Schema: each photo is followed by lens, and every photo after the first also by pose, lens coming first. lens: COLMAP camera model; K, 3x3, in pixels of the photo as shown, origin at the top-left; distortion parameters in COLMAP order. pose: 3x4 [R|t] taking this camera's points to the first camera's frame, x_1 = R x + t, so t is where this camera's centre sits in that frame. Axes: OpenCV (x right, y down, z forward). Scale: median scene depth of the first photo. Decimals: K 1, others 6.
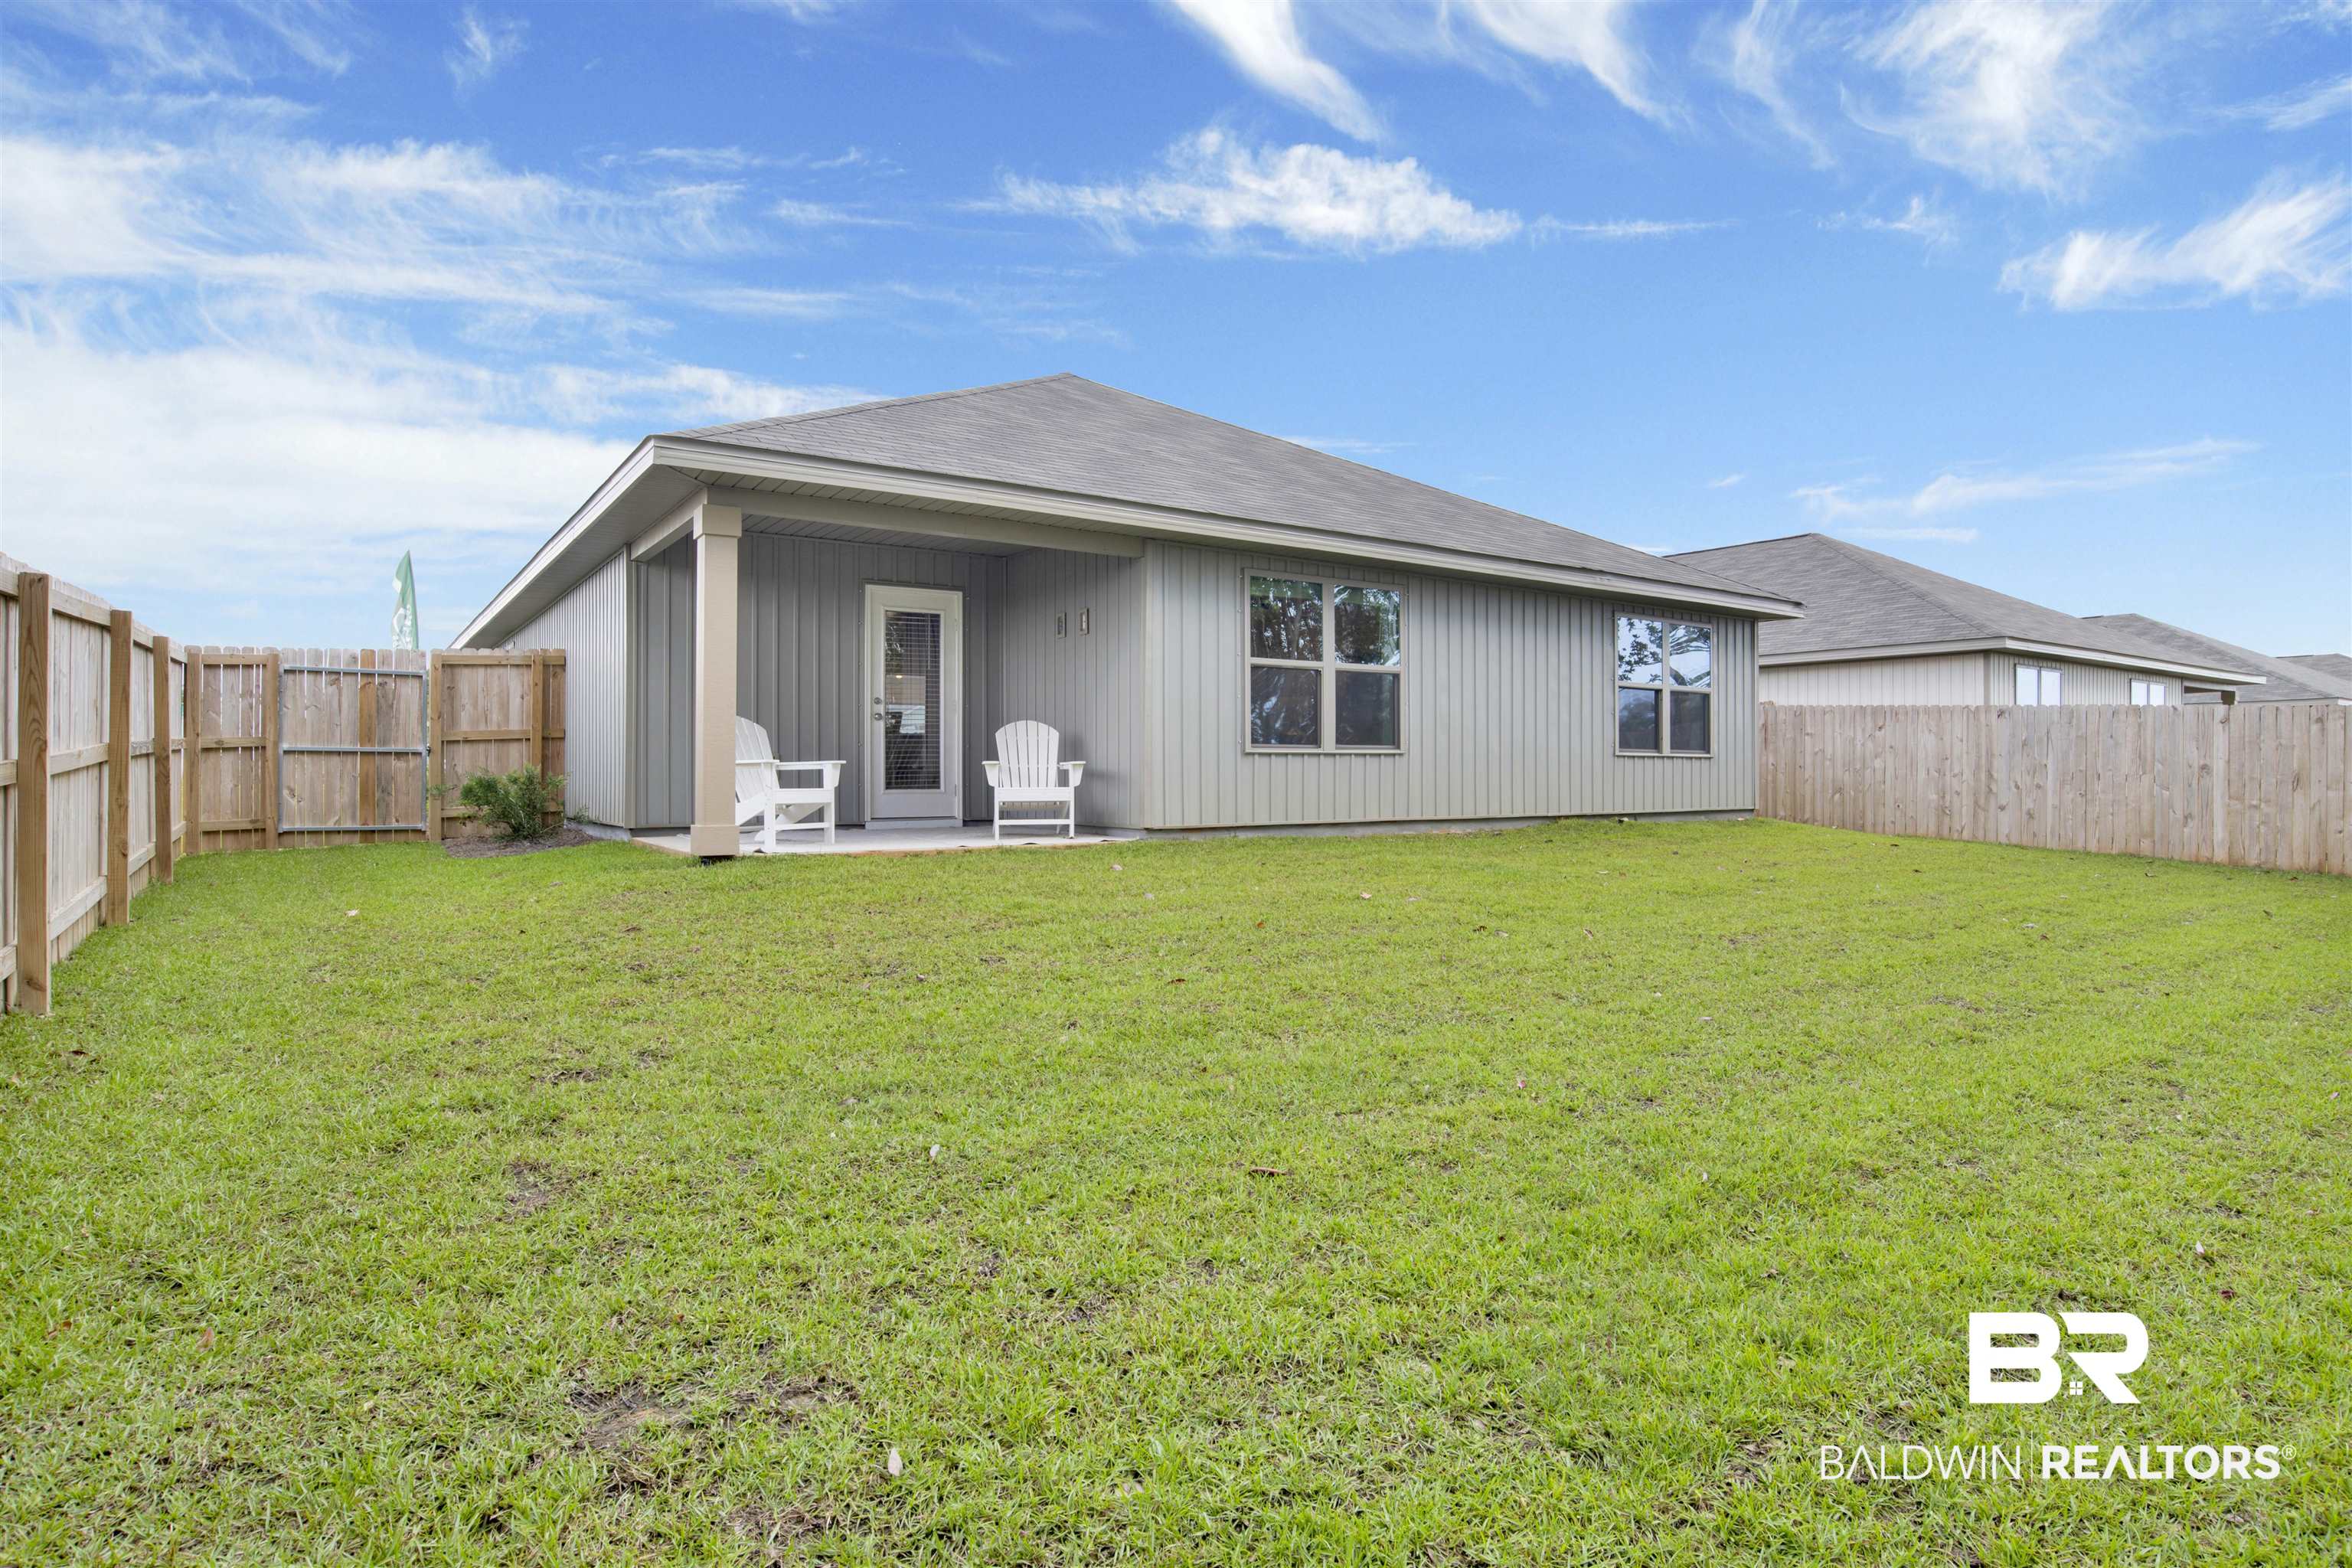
lens RADIAL K [[1255.5, 0, 1190.2], [0, 1255.5, 780.0], [0, 0, 1]] dist [-0.065774, 0.021789]
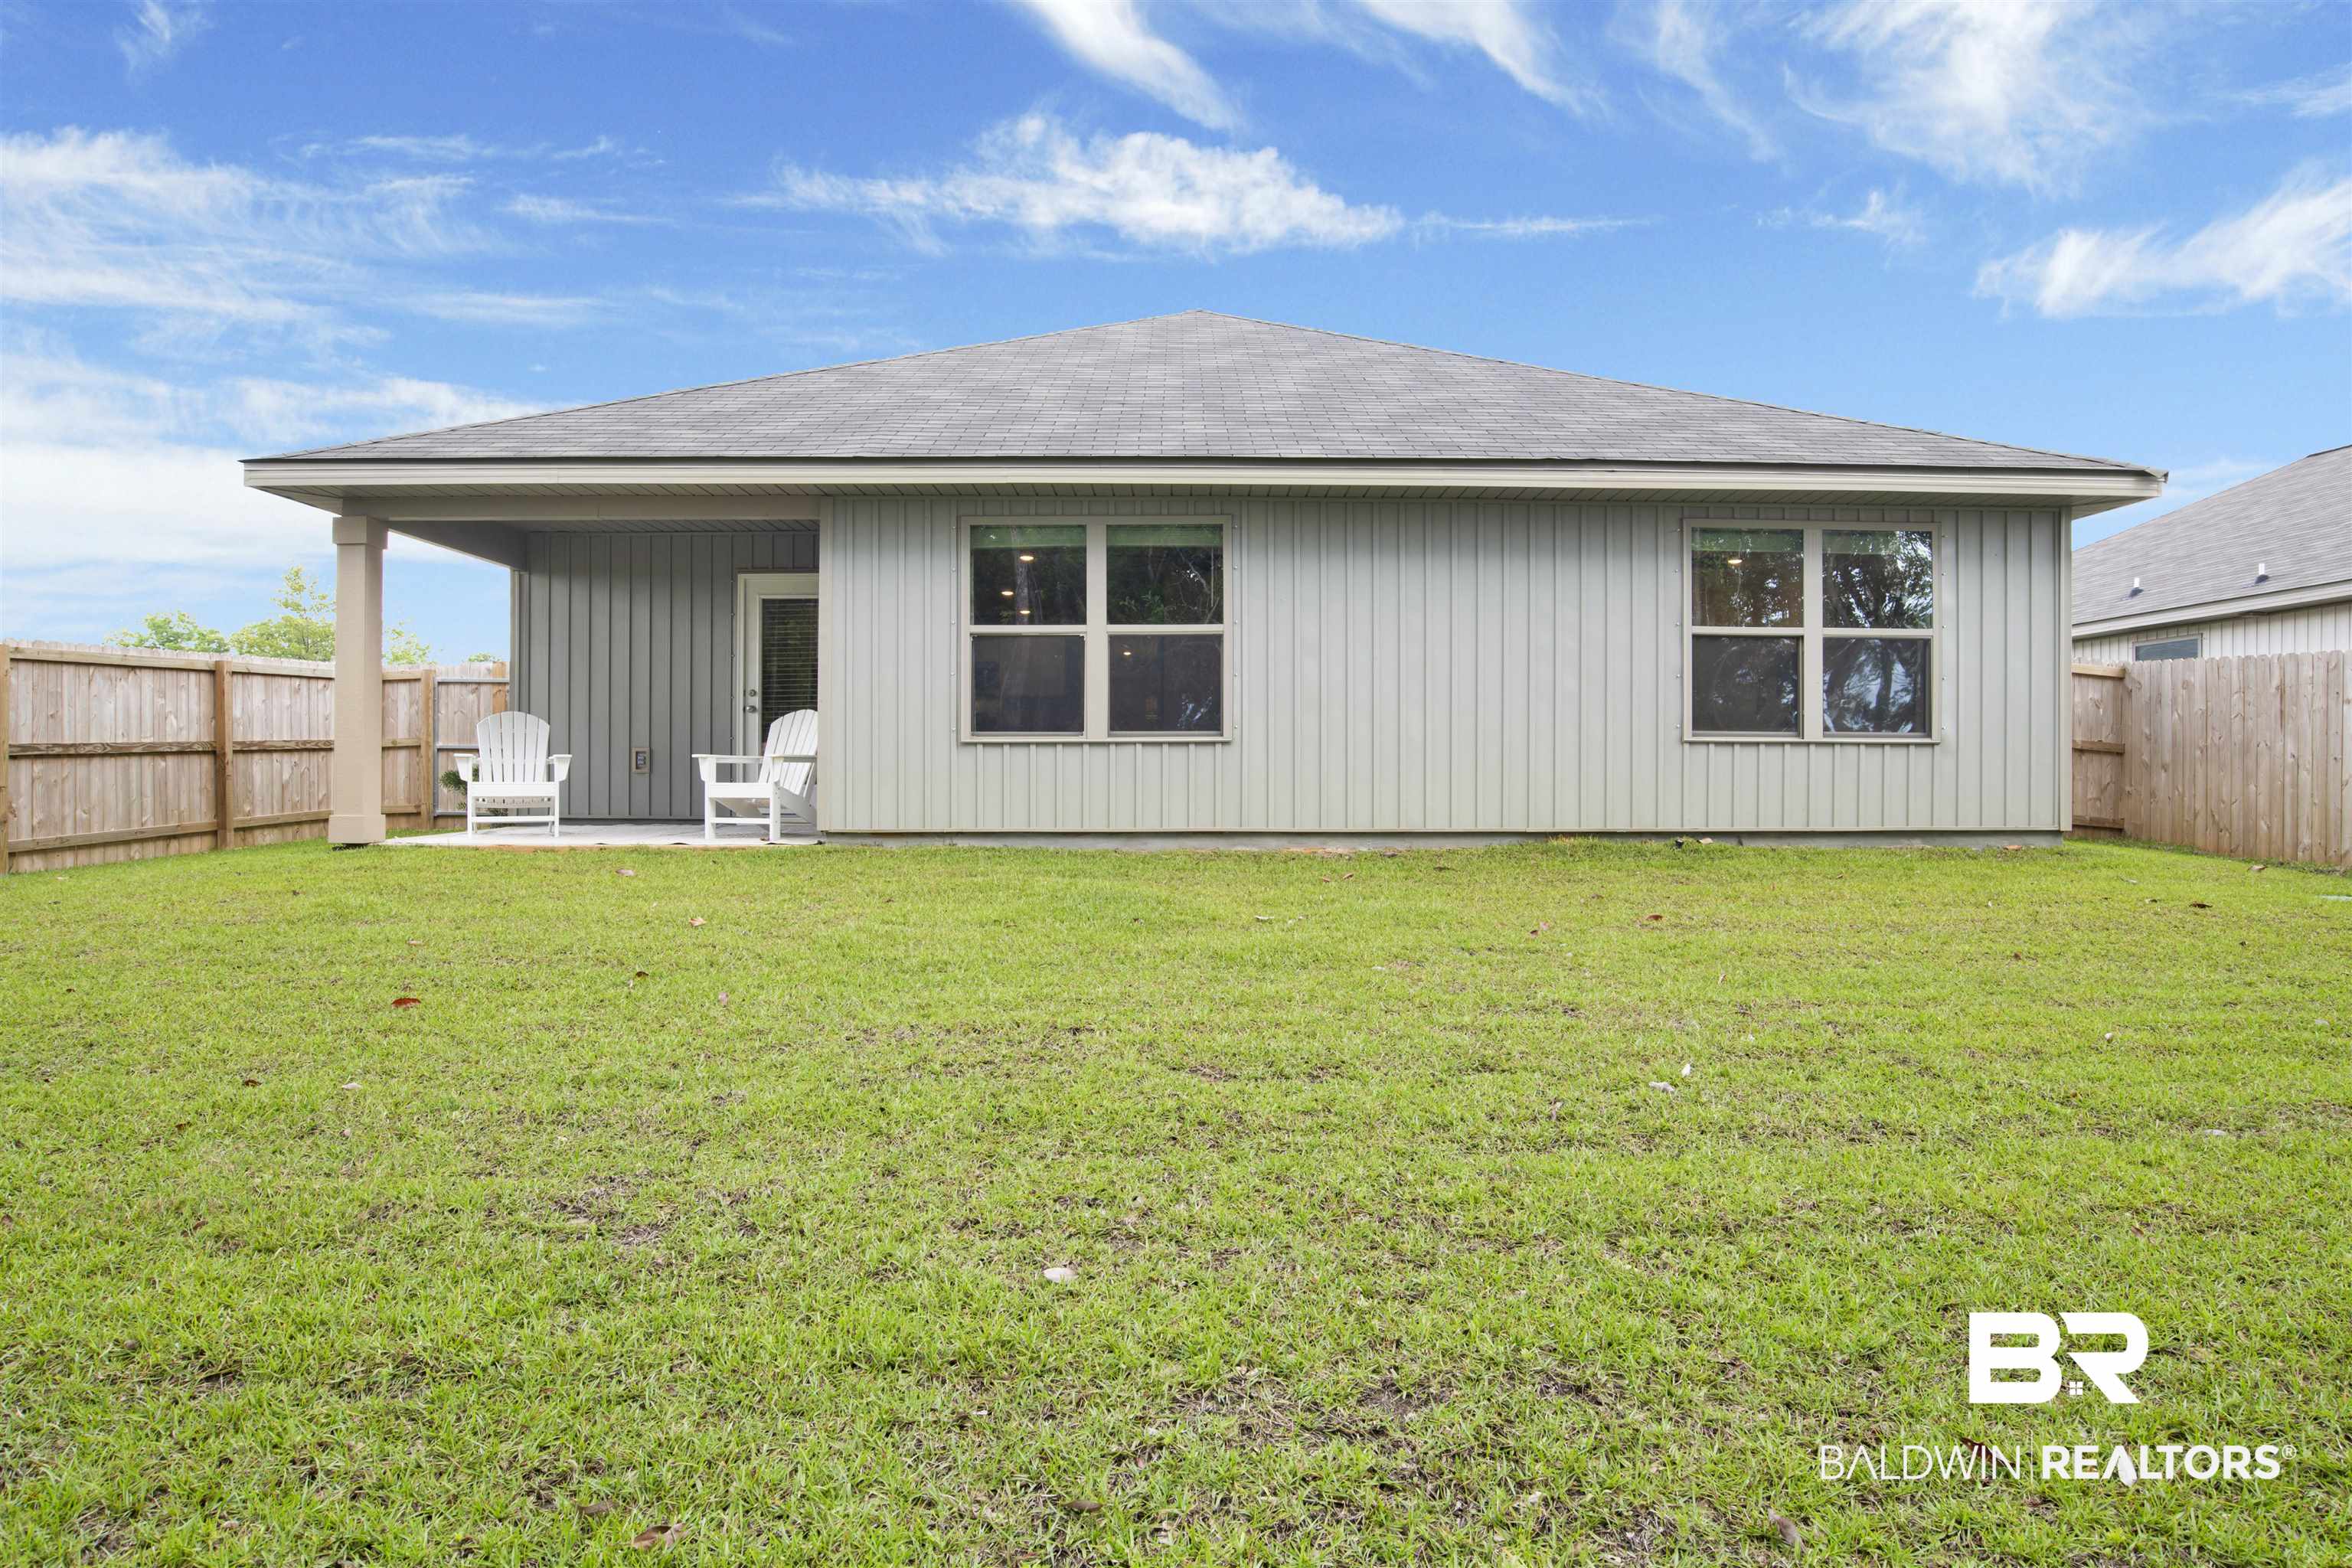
lens RADIAL K [[1357.0, 0, 1171.8], [0, 1357.0, 776.3], [0, 0, 1]] dist [-0.049934, 0.006982]
pose [[0.827993, 0.003895, -0.560725, 0.603723], [-0.004666, 0.999989, 0.000056, -0.000405], [0.560719, 0.002570, 0.828002, 0.318611]]
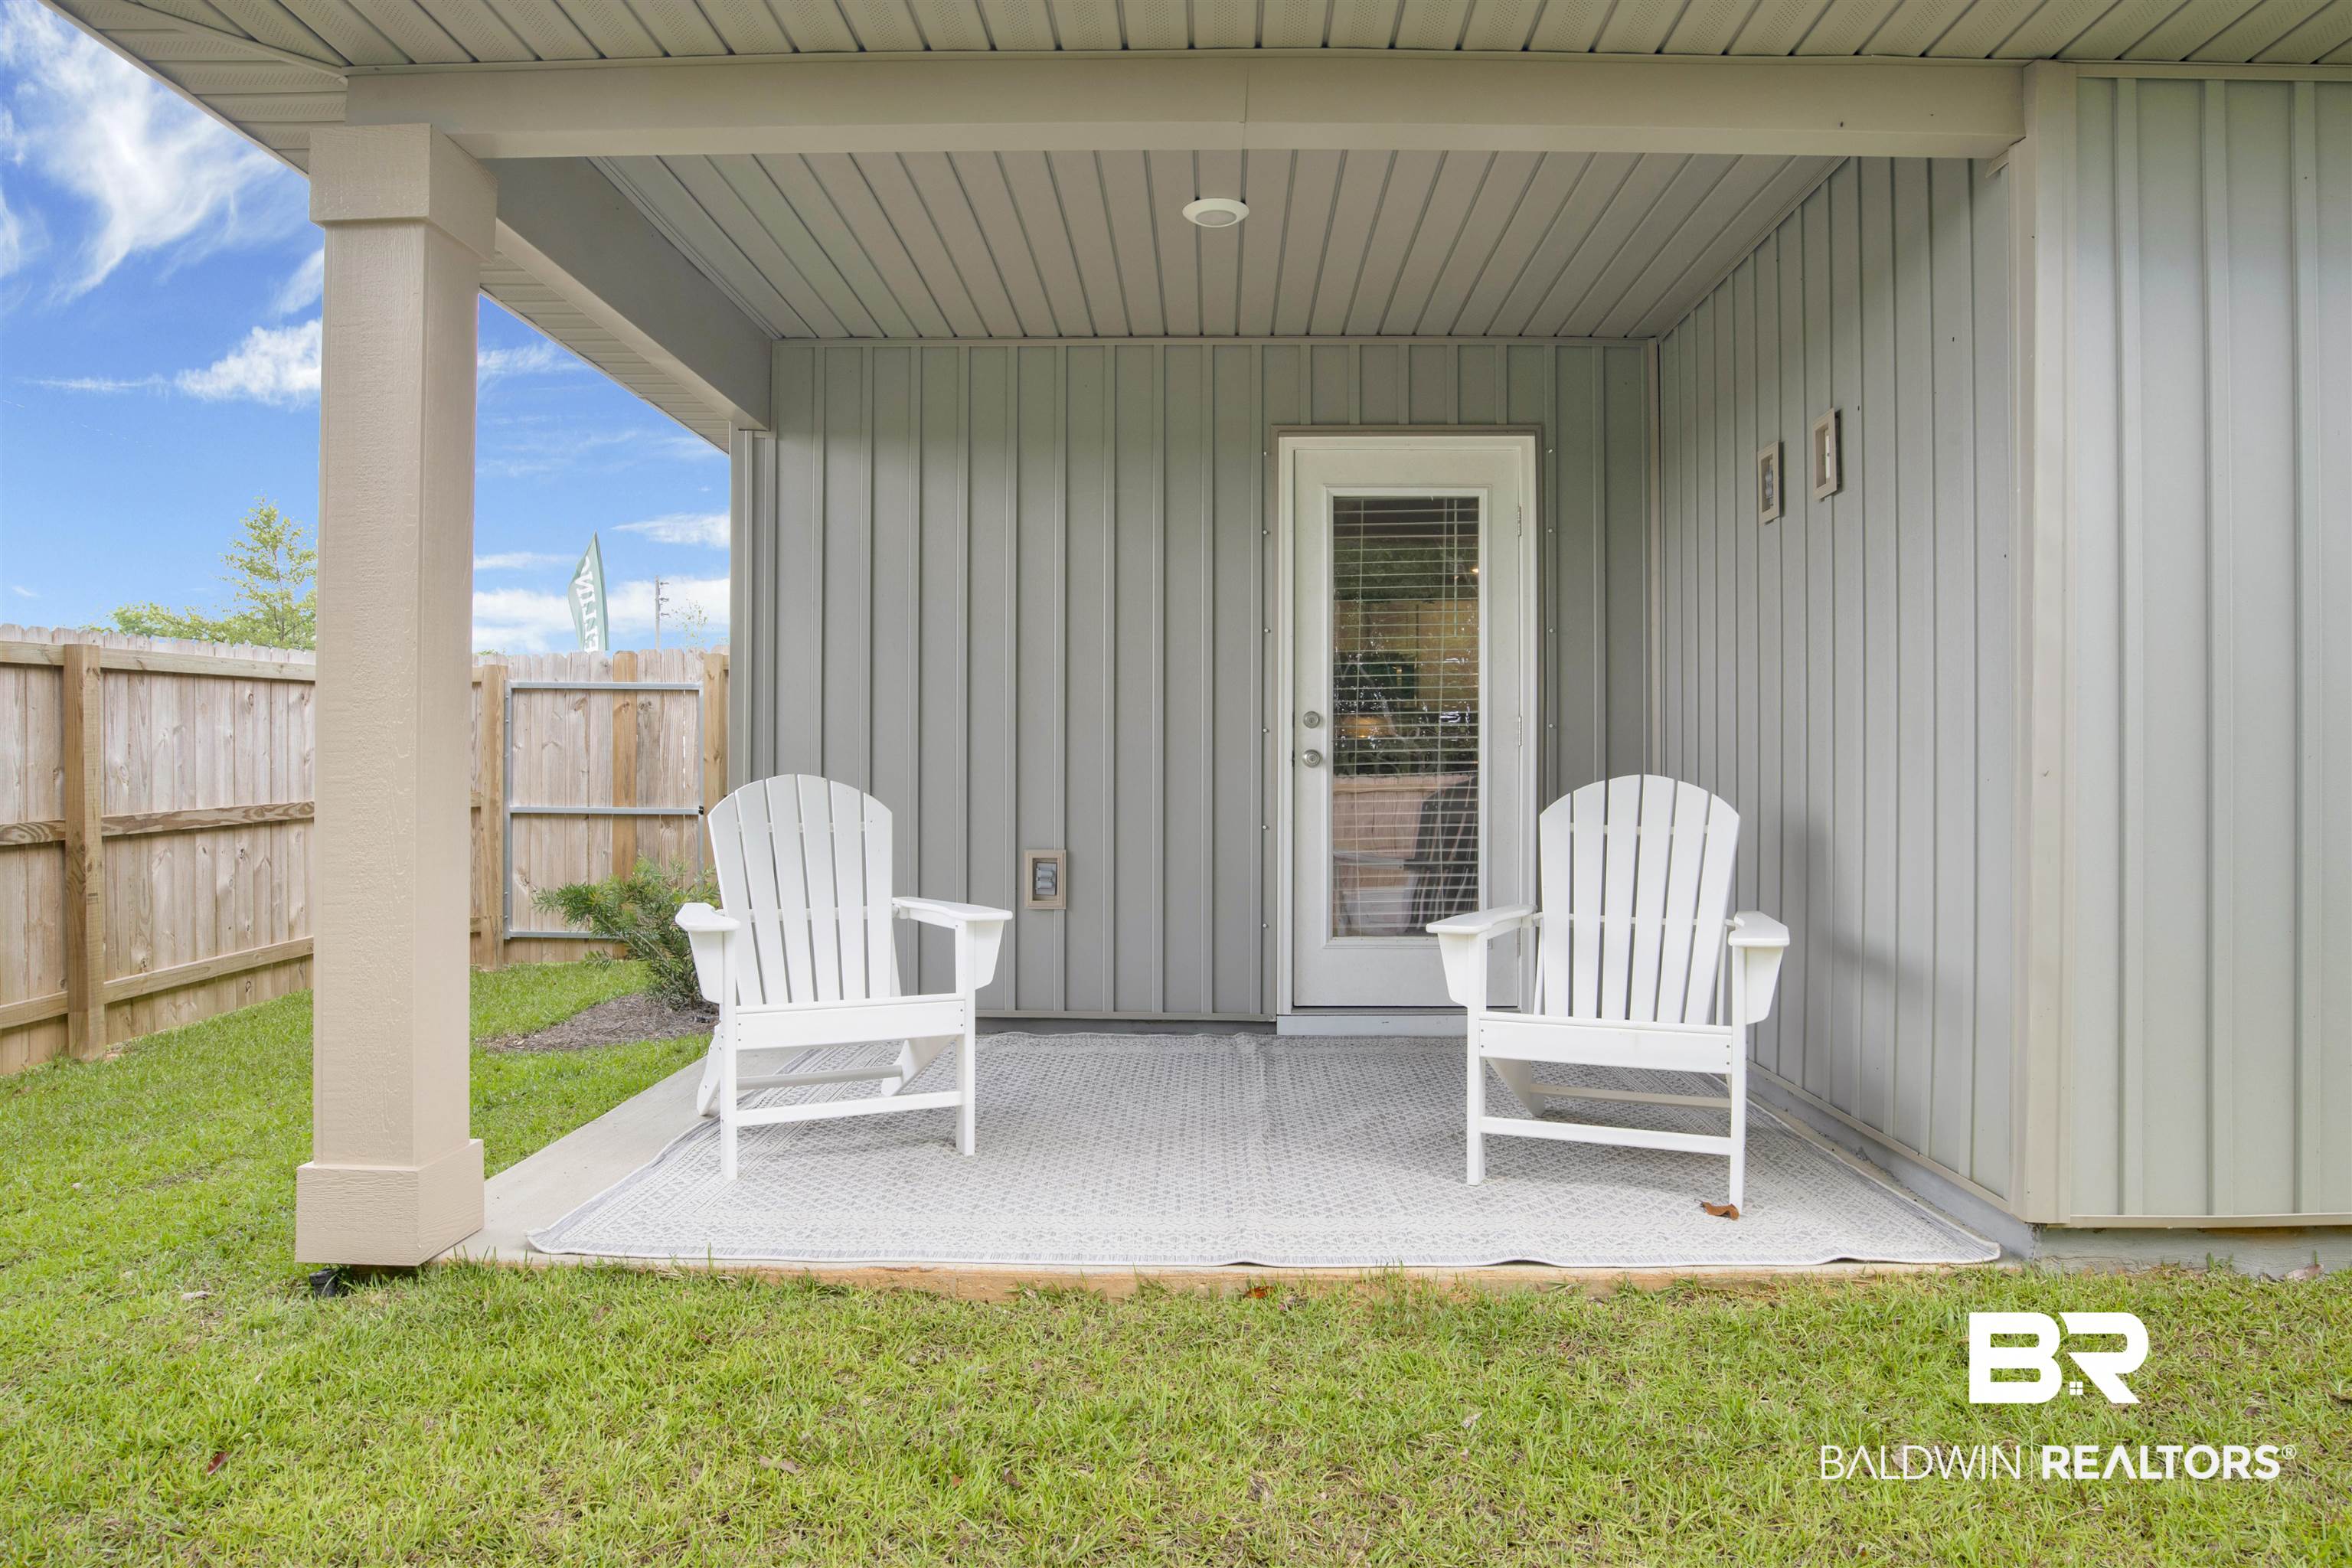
lens RADIAL K [[1456.1, 0, 1197.8], [0, 1456.1, 786.8], [0, 0, 1]] dist [-0.049560, 0.001208]
pose [[0.819929, 0.005380, -0.572440, -0.008470], [-0.005732, 0.999983, 0.001188, -0.041663], [0.572437, 0.002307, 0.819946, 0.590703]]
